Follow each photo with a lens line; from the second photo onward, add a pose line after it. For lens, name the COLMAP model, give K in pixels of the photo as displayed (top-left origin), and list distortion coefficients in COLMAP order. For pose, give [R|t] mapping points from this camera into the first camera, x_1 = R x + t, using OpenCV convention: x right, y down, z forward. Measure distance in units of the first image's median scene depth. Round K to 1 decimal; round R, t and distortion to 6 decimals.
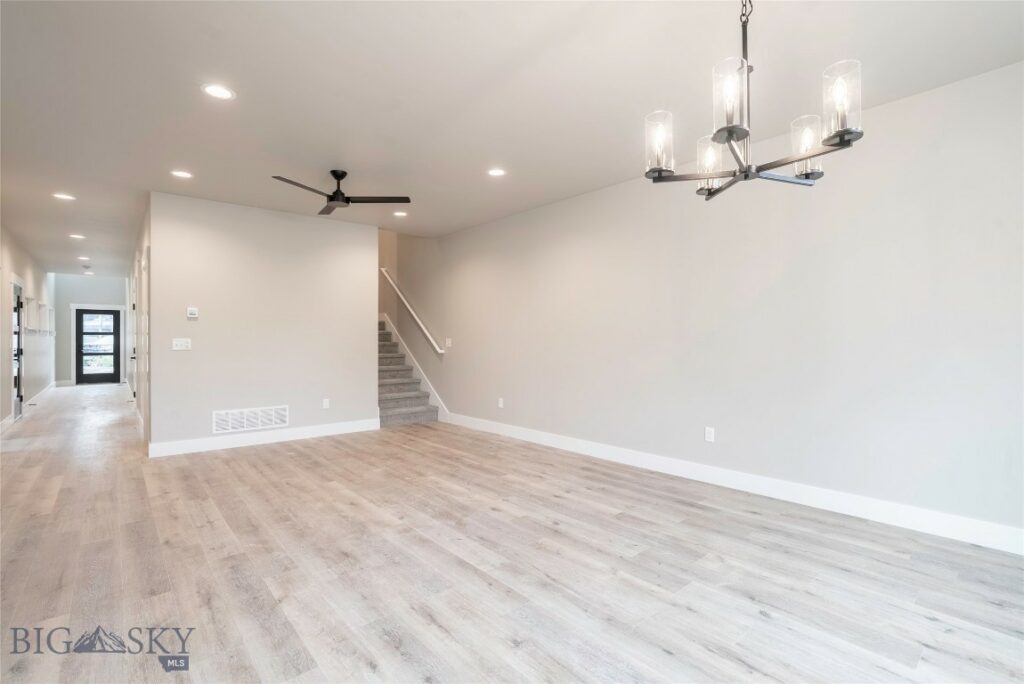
lens RADIAL K [[465.1, 0, 507.6], [0, 465.1, 341.6], [0, 0, 1]] dist [-0.001379, 0.000098]
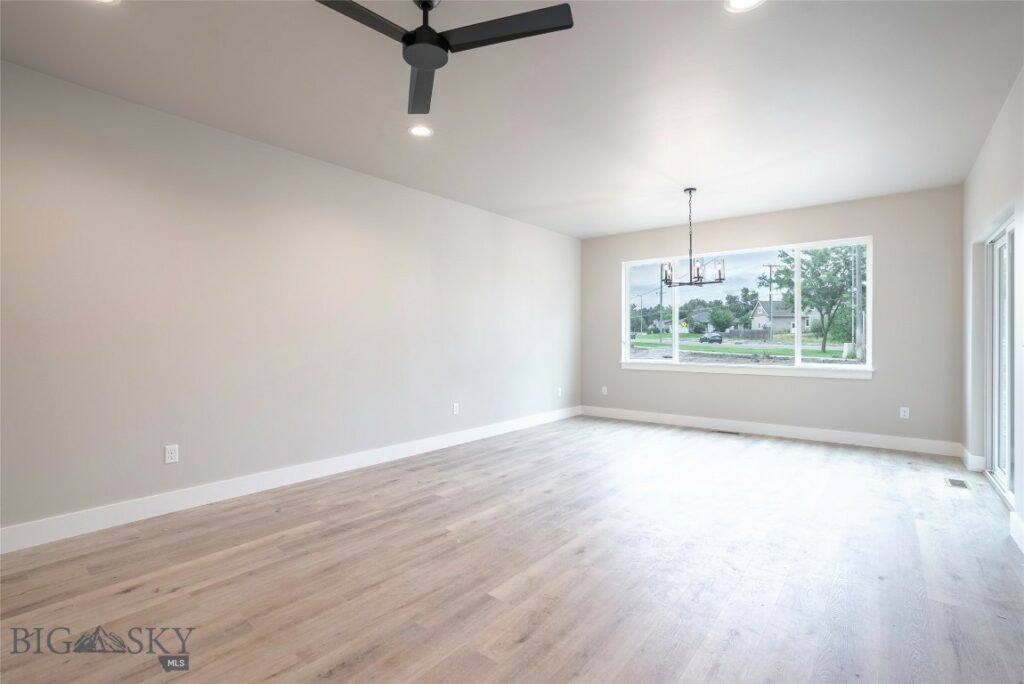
lens RADIAL K [[465.1, 0, 509.9], [0, 465.1, 341.6], [0, 0, 1]] dist [-0.001379, 0.000098]
pose [[-0.185483, 0.005116, 0.982634, -0.937363], [-0.004177, 0.999973, -0.005995, 0.011143], [-0.982639, -0.005217, -0.185456, 1.112268]]
